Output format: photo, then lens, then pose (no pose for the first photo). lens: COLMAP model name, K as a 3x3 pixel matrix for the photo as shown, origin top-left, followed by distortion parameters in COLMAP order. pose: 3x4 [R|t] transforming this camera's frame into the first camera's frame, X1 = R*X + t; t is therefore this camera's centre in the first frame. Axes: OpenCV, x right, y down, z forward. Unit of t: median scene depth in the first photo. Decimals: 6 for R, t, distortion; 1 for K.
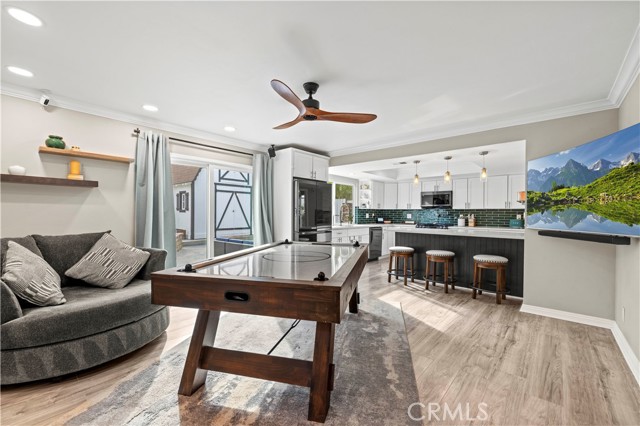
lens RADIAL K [[271.5, 0, 318.7], [0, 271.5, 214.4], [0, 0, 1]] dist [0.004323, 0.000096]
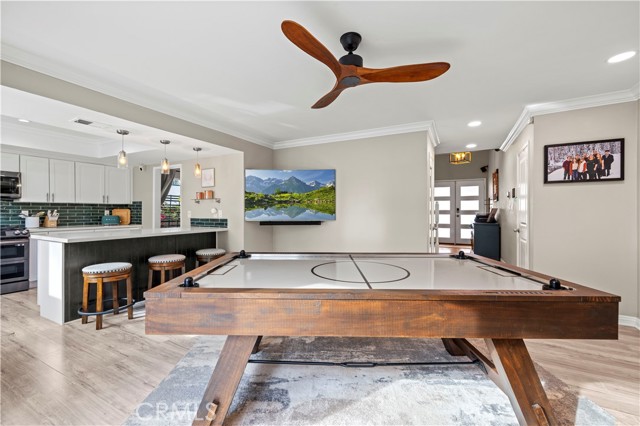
lens RADIAL K [[271.5, 0, 317.0], [0, 271.5, 212.3], [0, 0, 1]] dist [0.004323, 0.000096]
pose [[-0.225595, -0.010962, 0.974159, -0.282768], [0.002368, 0.999928, 0.011801, -0.001285], [-0.974218, 0.004969, -0.225553, 0.481936]]
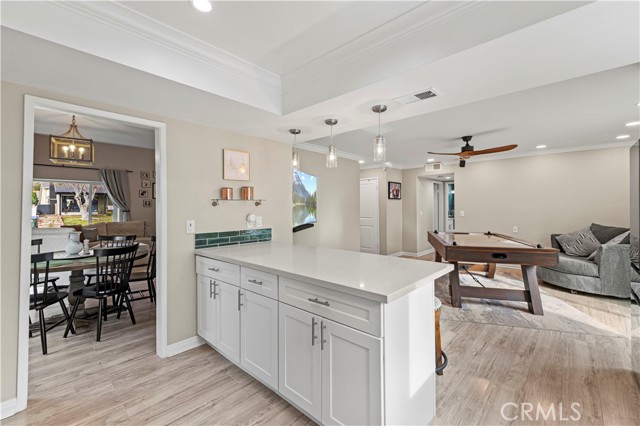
lens RADIAL K [[271.5, 0, 316.2], [0, 271.5, 203.3], [0, 0, 1]] dist [0.004323, 0.000096]
pose [[-0.999252, -0.003420, 0.038514, 0.318002], [-0.003694, 0.999968, -0.007054, -0.018992], [-0.038488, -0.007191, -0.999233, 1.033323]]
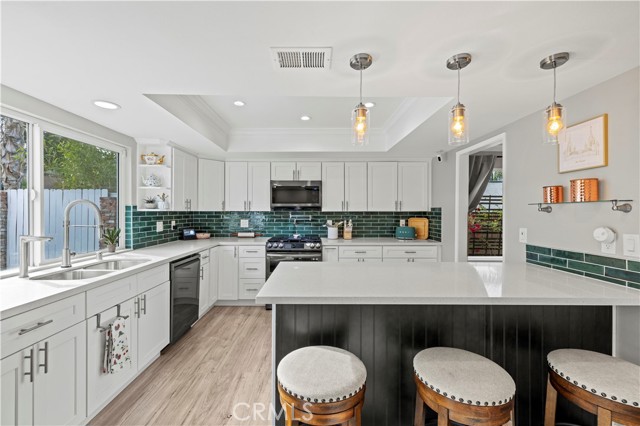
lens RADIAL K [[271.5, 0, 317.0], [0, 271.5, 213.5], [0, 0, 1]] dist [0.004323, 0.000096]
pose [[0.747865, -0.011466, 0.663751, 0.087446], [0.007998, 0.999934, 0.008262, -0.020611], [-0.663802, -0.000870, 0.747908, 0.568323]]
